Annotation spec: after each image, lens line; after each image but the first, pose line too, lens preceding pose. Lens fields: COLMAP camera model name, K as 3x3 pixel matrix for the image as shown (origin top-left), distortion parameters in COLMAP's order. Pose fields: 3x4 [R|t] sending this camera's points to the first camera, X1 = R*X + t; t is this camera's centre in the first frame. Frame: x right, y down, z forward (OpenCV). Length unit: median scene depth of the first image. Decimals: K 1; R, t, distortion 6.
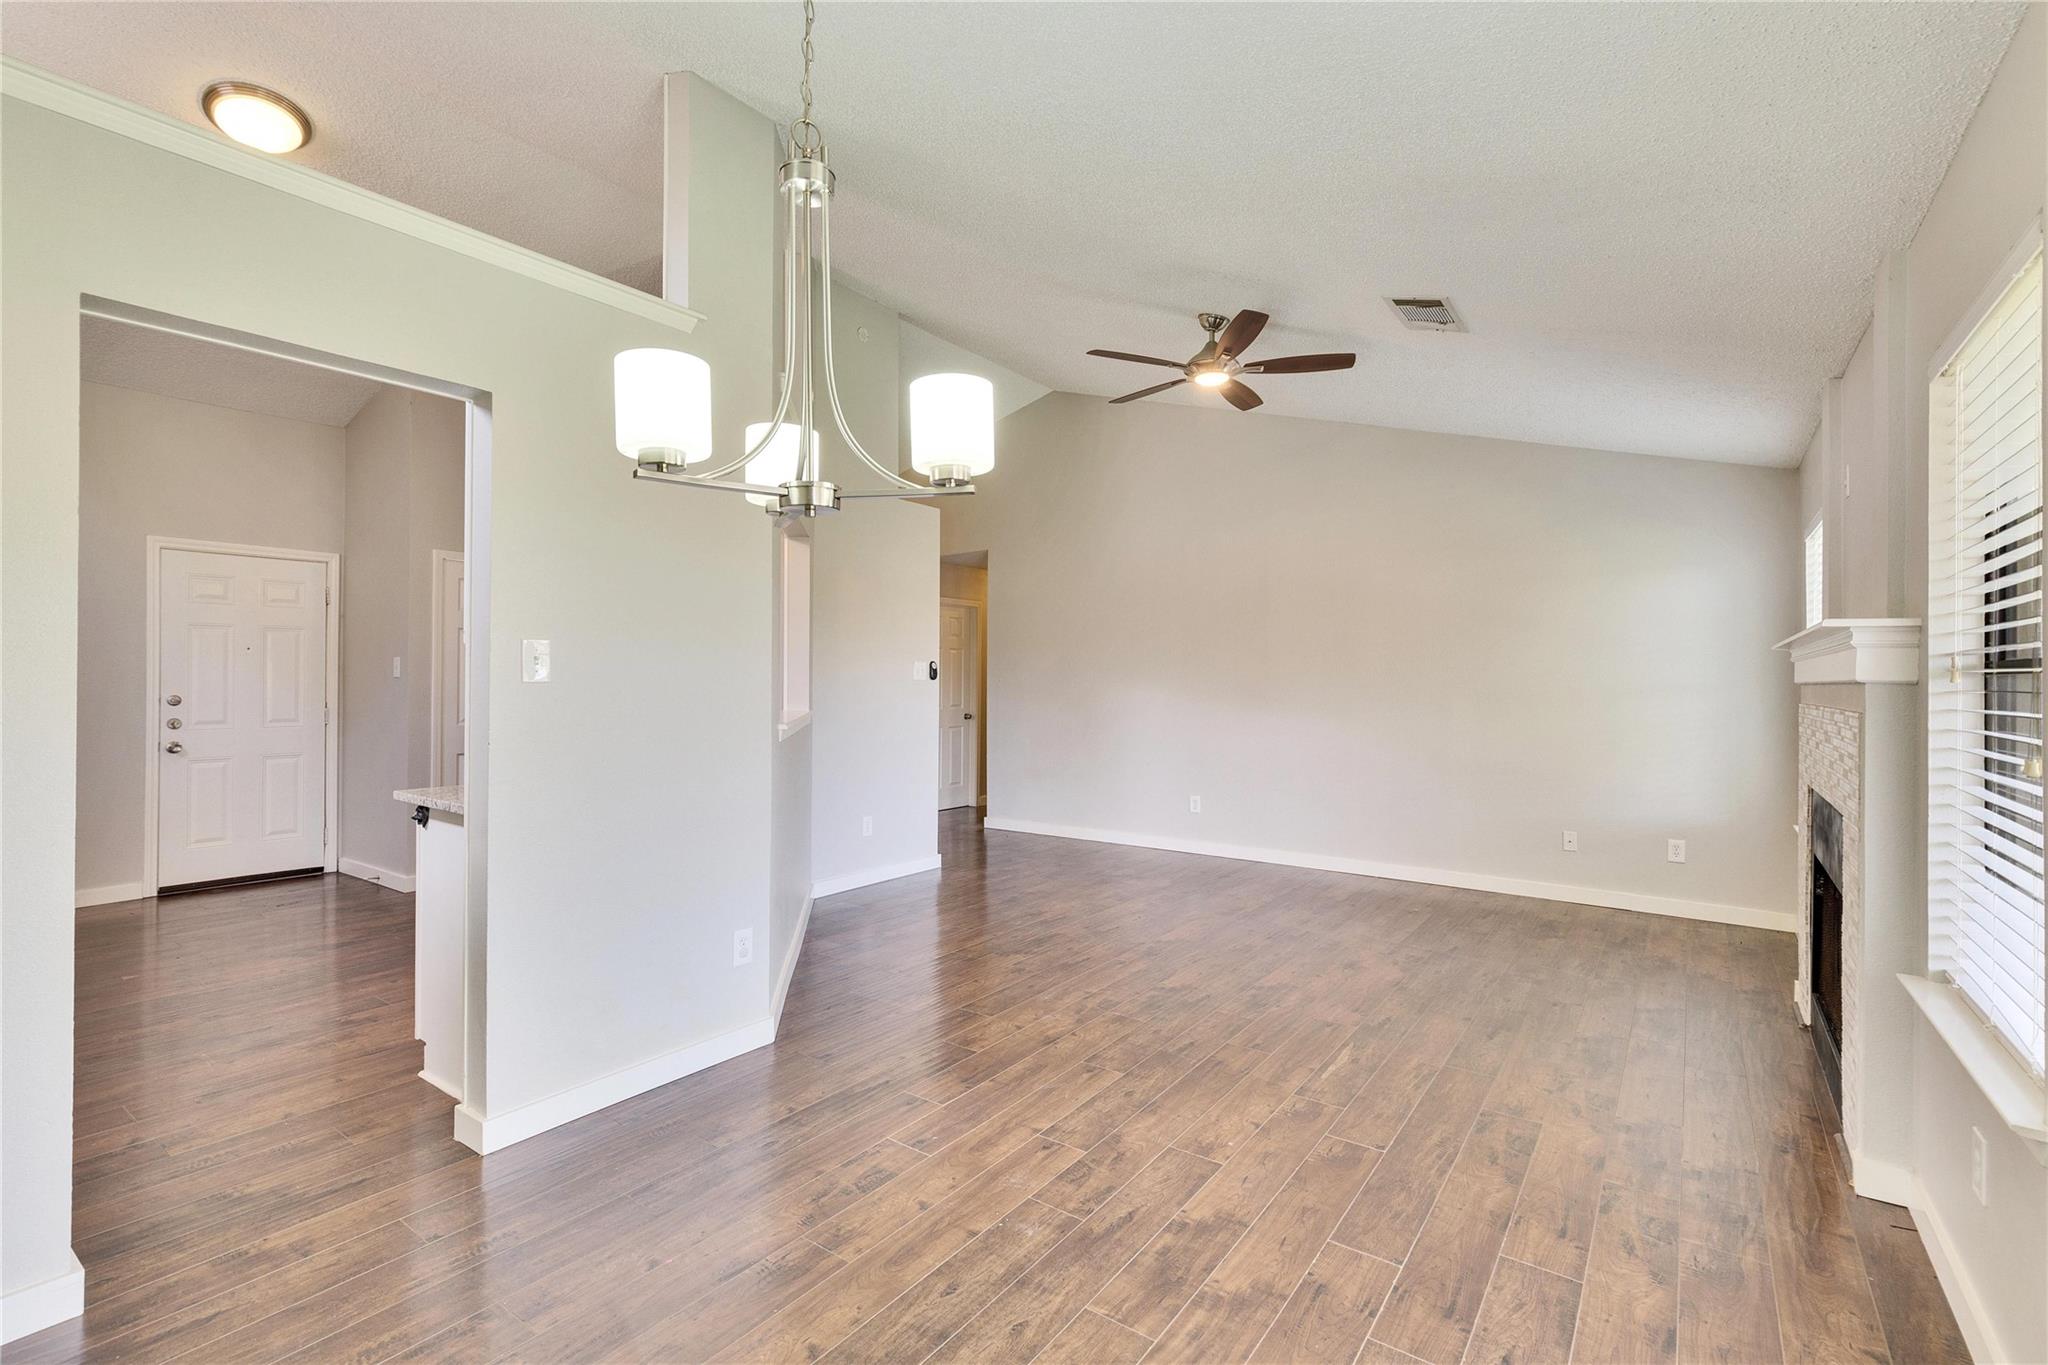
lens RADIAL K [[925.1, 0, 1024.0], [0, 925.1, 679.6], [0, 0, 1]] dist [0.005294, -0.000368]
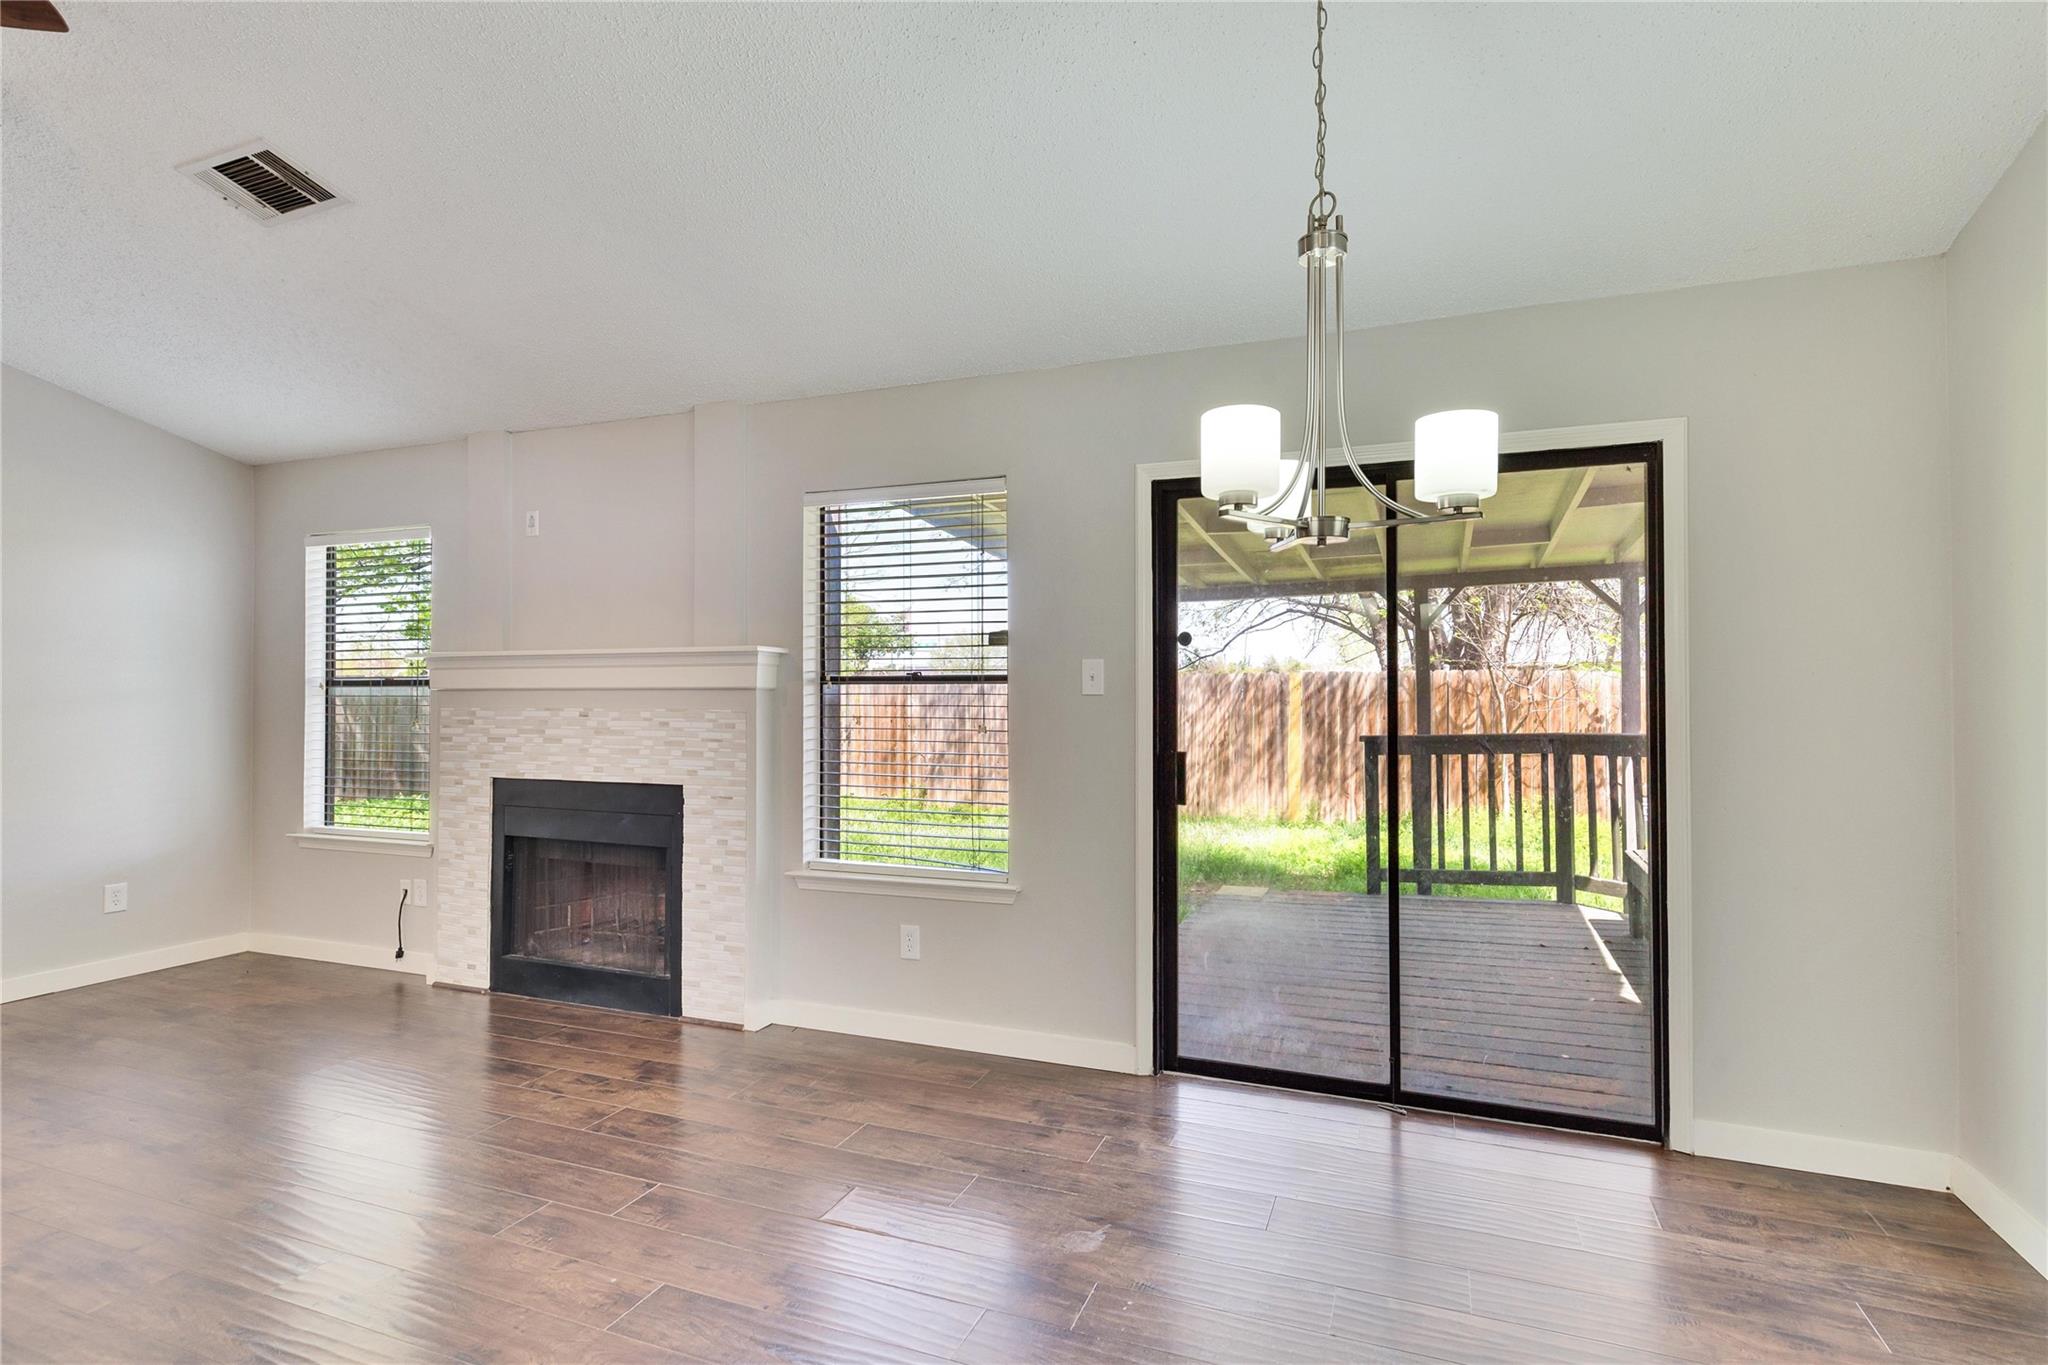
lens RADIAL K [[959.7, 0, 1075.4], [0, 959.7, 672.2], [0, 0, 1]] dist [0.002017, -0.000189]
pose [[-0.272669, 0.010330, 0.962052, -0.560435], [-0.001103, 0.999938, -0.011050, -0.007145], [-0.962107, -0.004074, -0.272641, 0.699880]]
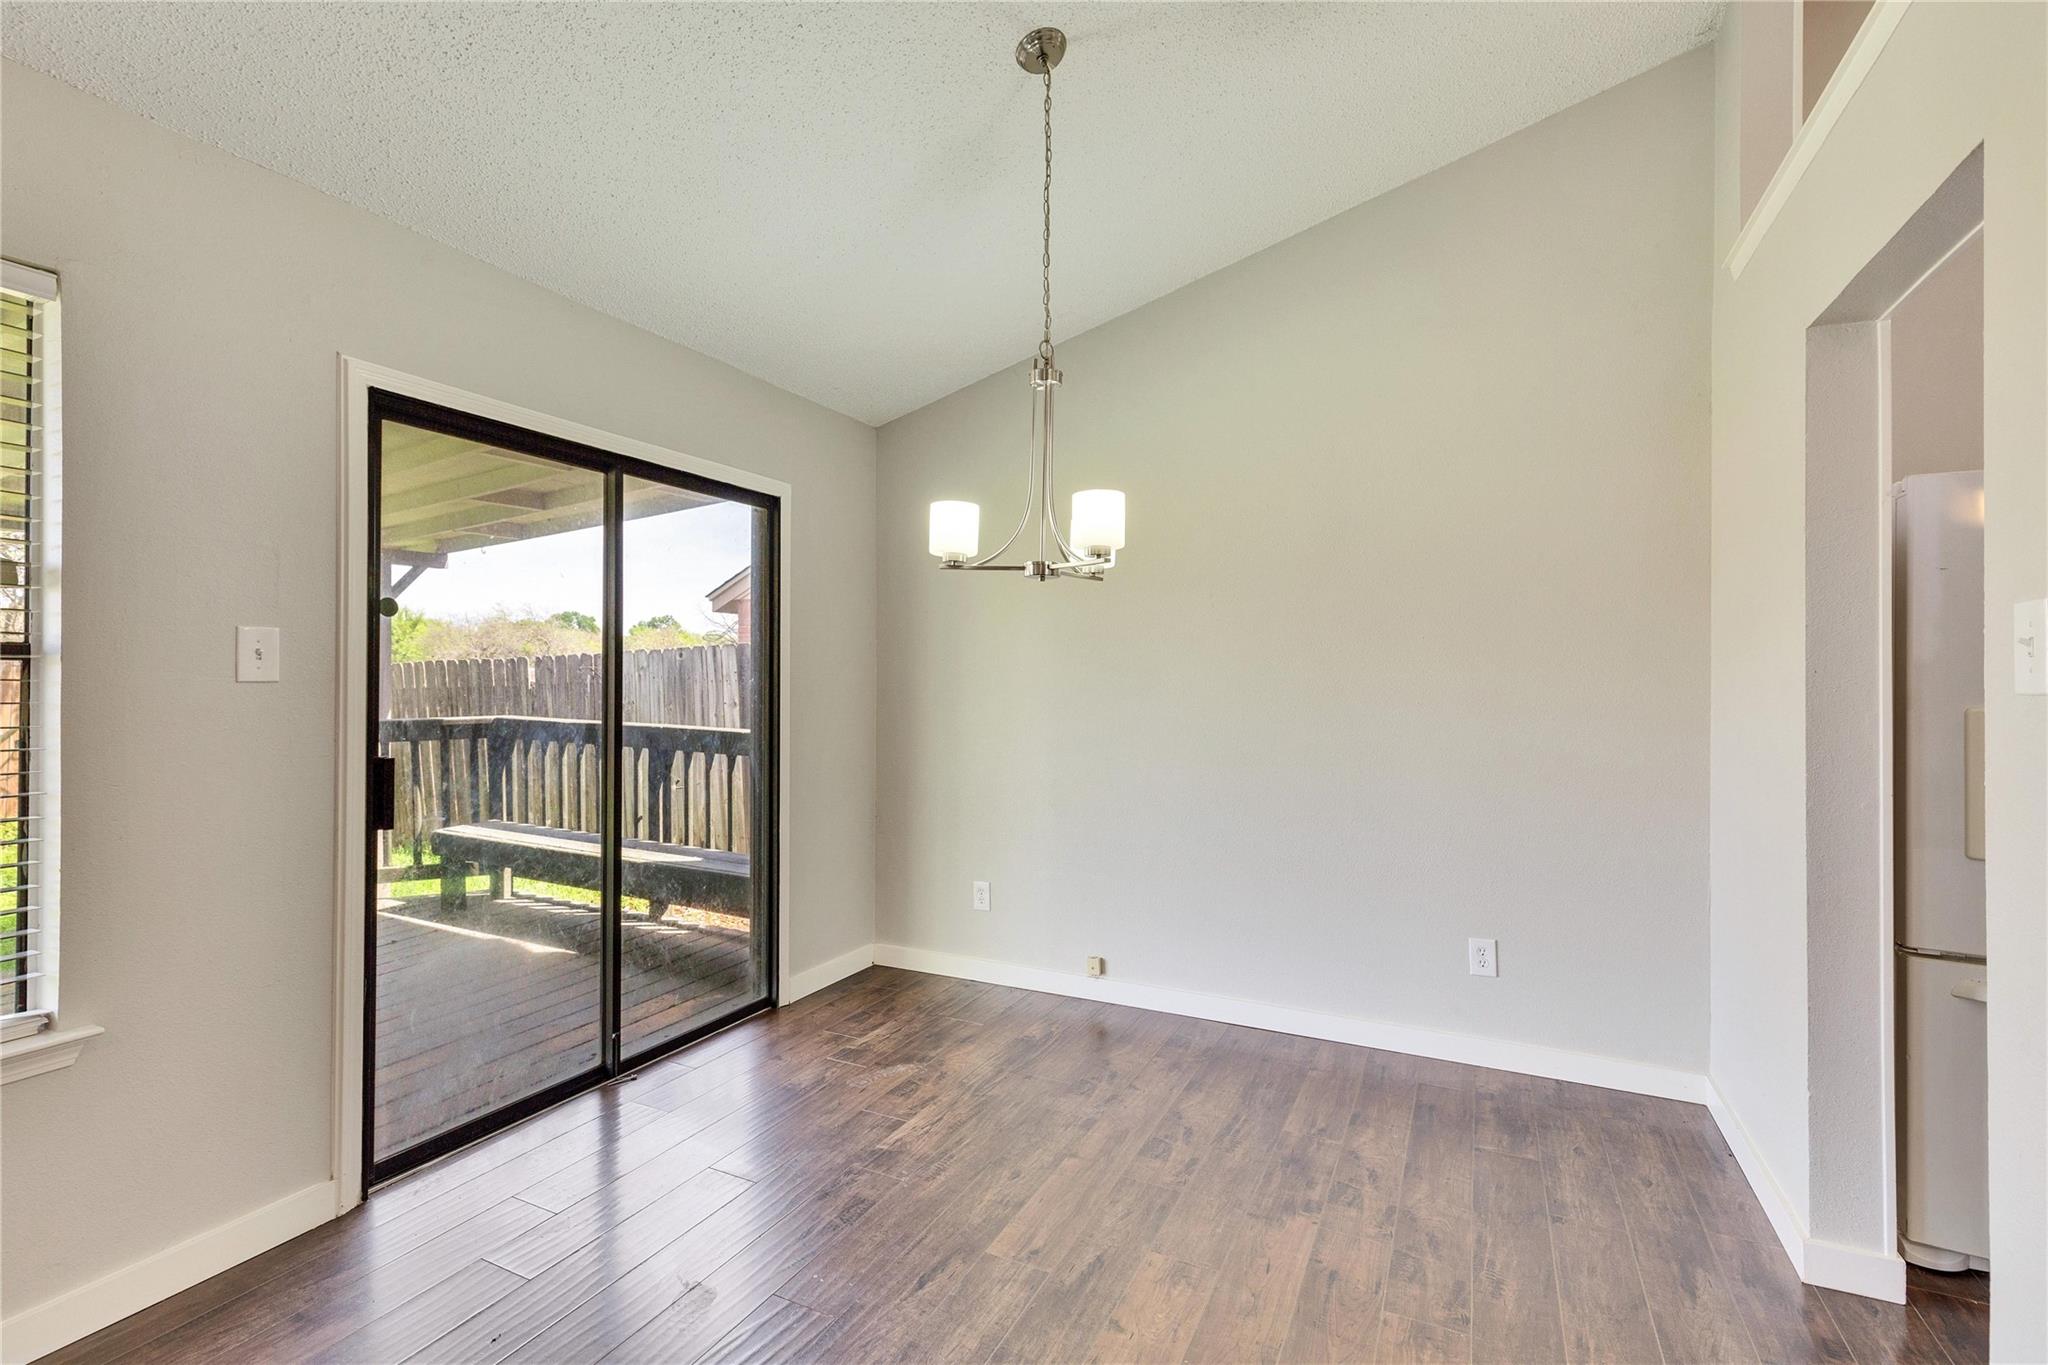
lens RADIAL K [[925.1, 0, 1024.8], [0, 925.1, 674.2], [0, 0, 1]] dist [0.005294, -0.000368]
pose [[-0.985065, -0.010928, -0.171836, 0.033650], [-0.009773, 0.999924, -0.007565, 0.000494], [0.171905, -0.005773, -0.985097, 1.146317]]
